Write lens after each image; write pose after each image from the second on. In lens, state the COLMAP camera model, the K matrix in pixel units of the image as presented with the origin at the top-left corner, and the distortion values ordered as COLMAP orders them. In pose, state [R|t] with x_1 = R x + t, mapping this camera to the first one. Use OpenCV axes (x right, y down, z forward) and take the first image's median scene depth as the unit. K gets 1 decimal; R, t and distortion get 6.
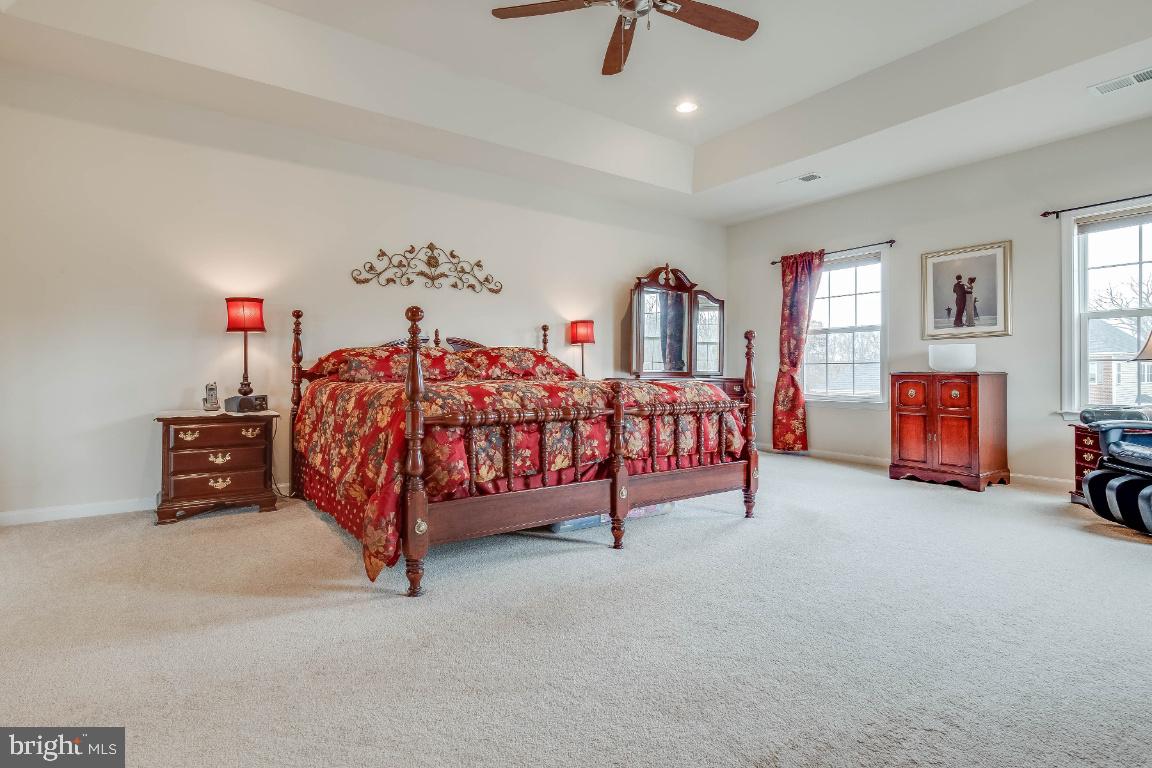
lens RADIAL K [[566.6, 0, 567.0], [0, 566.6, 376.7], [0, 0, 1]] dist [-0.011313, 0.003773]
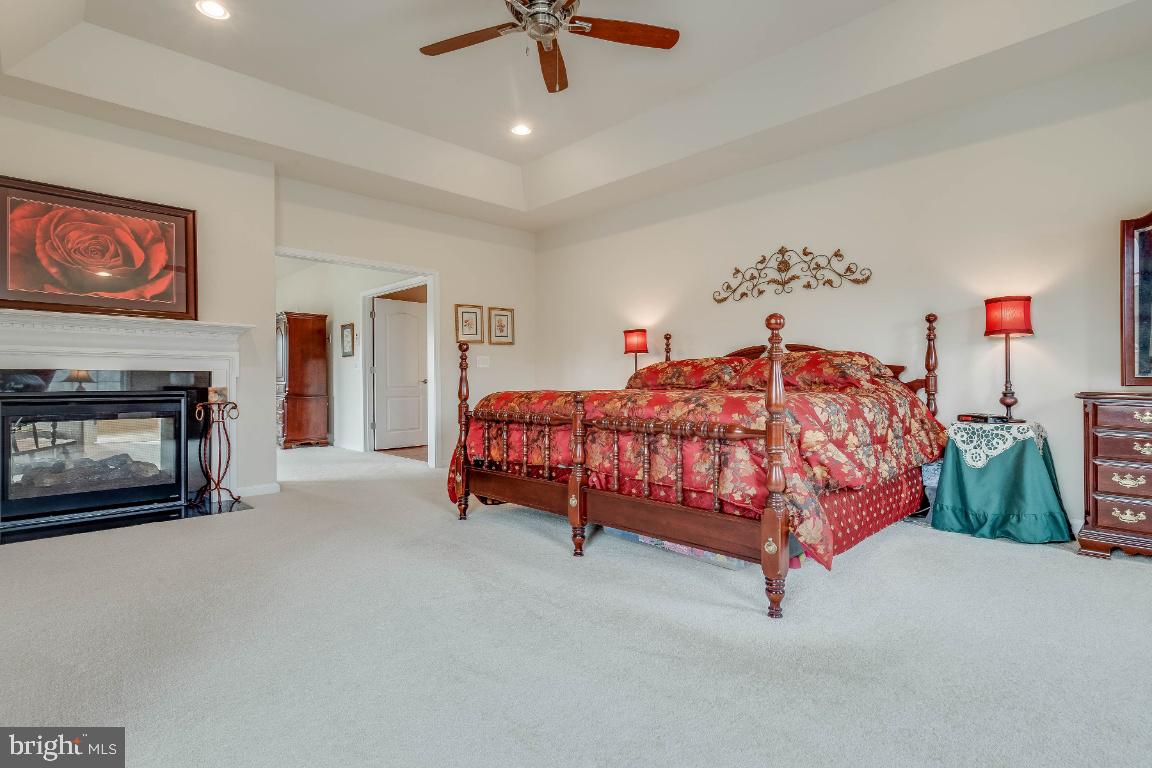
lens RADIAL K [[566.6, 0, 566.7], [0, 566.6, 382.8], [0, 0, 1]] dist [-0.011313, 0.003773]
pose [[0.121142, 0.002950, -0.992631, 0.675757], [-0.006545, 0.999976, 0.002173, -0.005142], [0.992614, 0.006234, 0.121159, 0.525218]]
